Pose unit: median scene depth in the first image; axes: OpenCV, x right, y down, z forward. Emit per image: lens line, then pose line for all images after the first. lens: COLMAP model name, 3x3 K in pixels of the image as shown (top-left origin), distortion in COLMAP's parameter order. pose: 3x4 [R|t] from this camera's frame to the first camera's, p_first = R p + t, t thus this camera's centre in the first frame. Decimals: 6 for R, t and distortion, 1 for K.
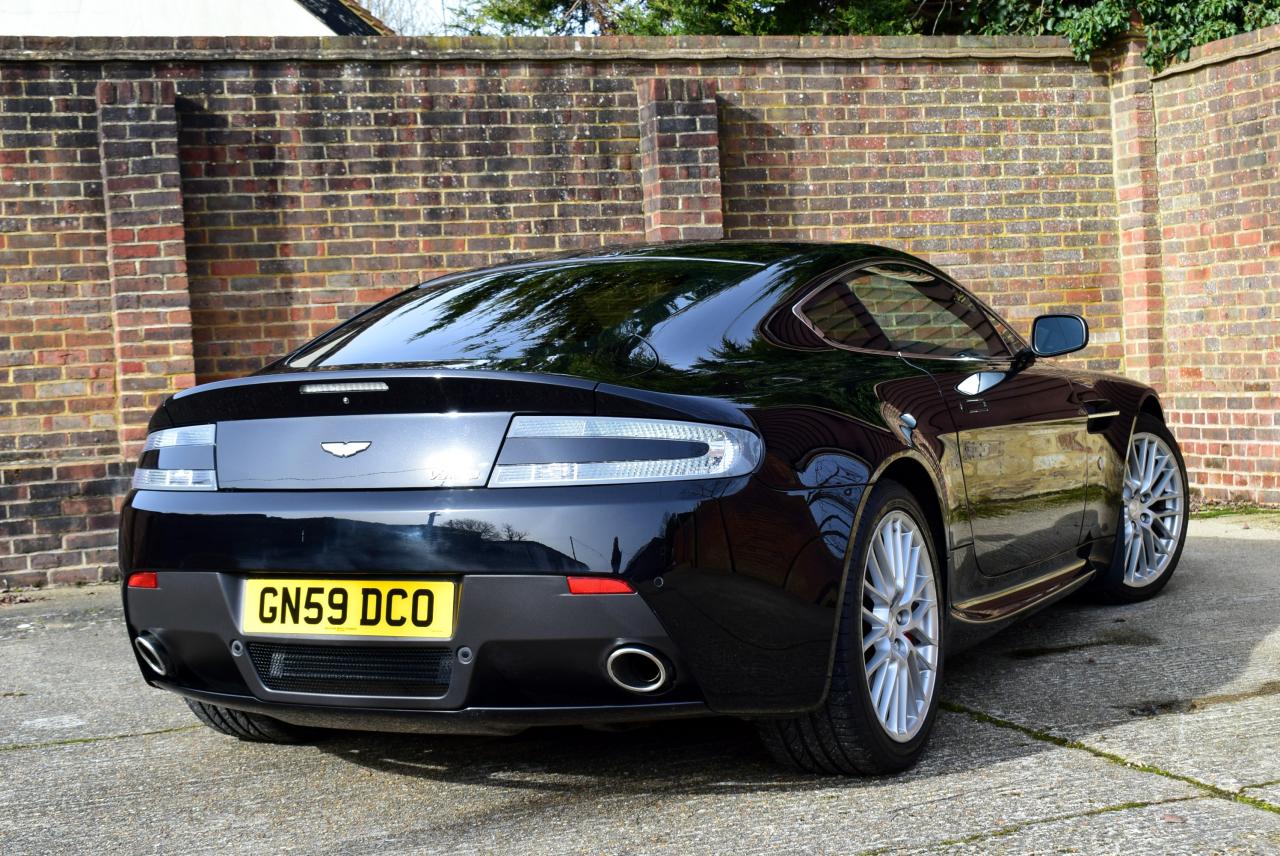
lens RADIAL K [[2060.4, 0, 640.0], [0, 2060.4, 428.0], [0, 0, 1]] dist [-0.002301, -0.040452]
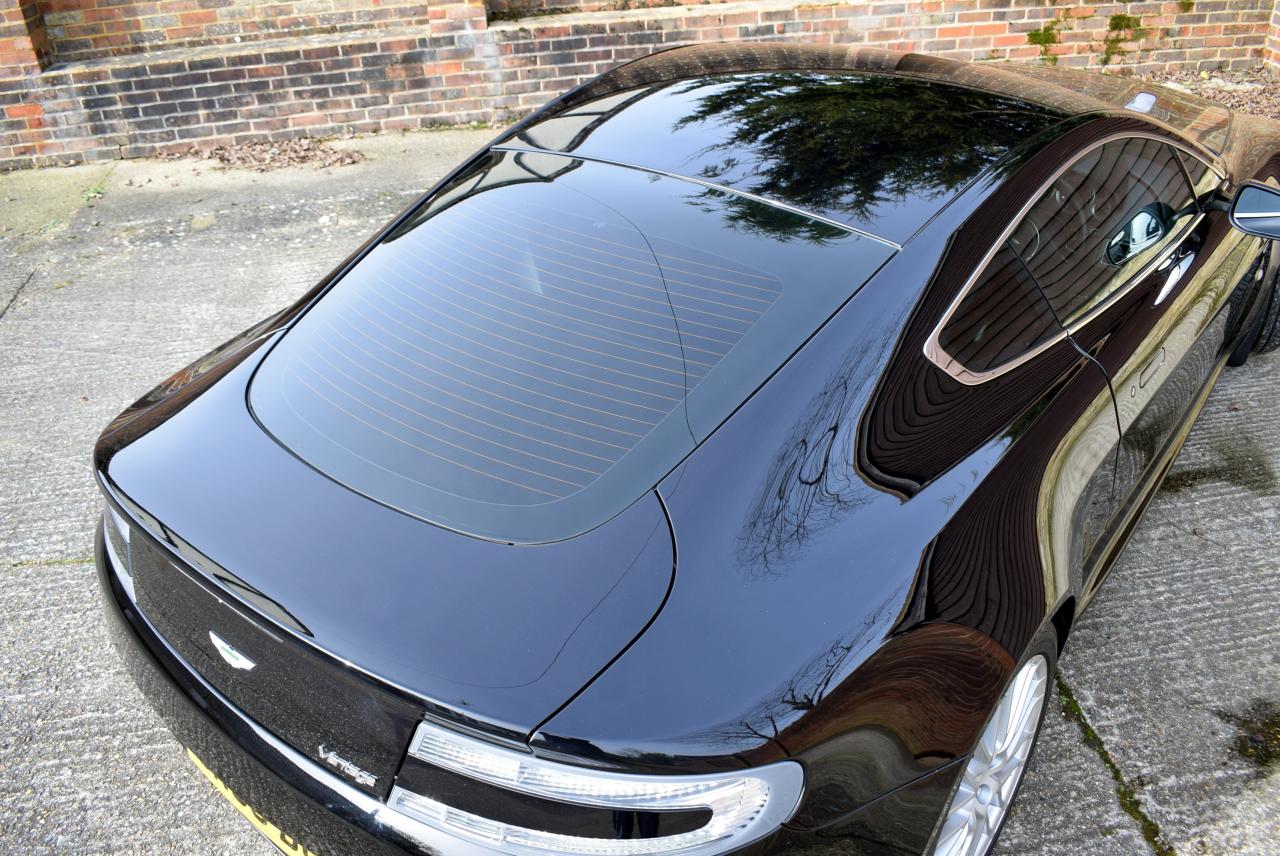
lens RADIAL K [[1066.8, 0, 640.0], [0, 1066.8, 428.0], [0, 0, 1]] dist [-0.099142, 0.022584]
pose [[0.976000, 0.120935, -0.181107, 0.026601], [-0.009383, 0.854212, 0.519840, -0.114580], [0.217570, -0.505665, 0.834845, 0.346754]]
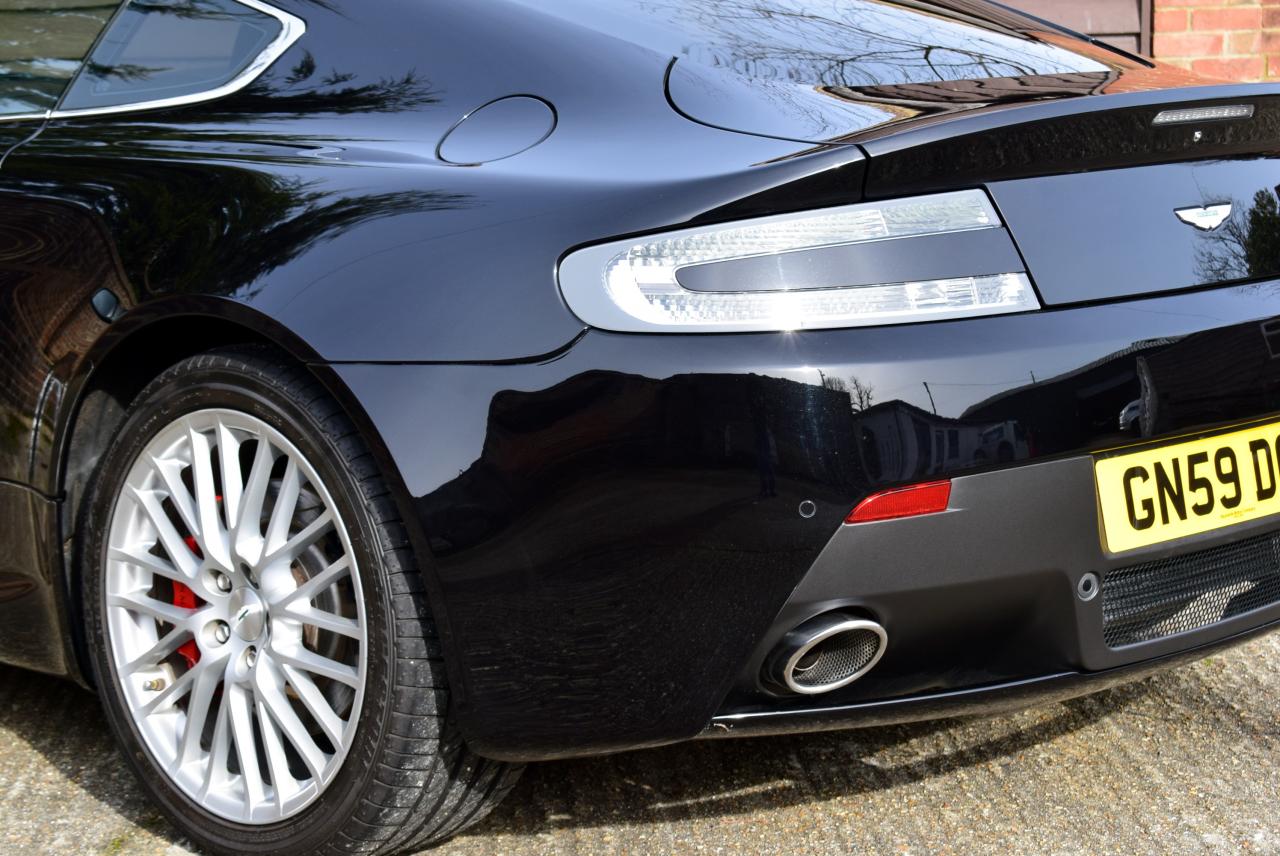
lens RADIAL K [[2902.6, 0, 640.0], [0, 2902.6, 428.0], [0, 0, 1]] dist [0.084783, -0.178961]
pose [[0.312224, -0.105866, 0.944091, -0.455292], [0.046248, 0.994287, 0.096200, -0.008063], [-0.948882, 0.013626, 0.315336, 0.406205]]
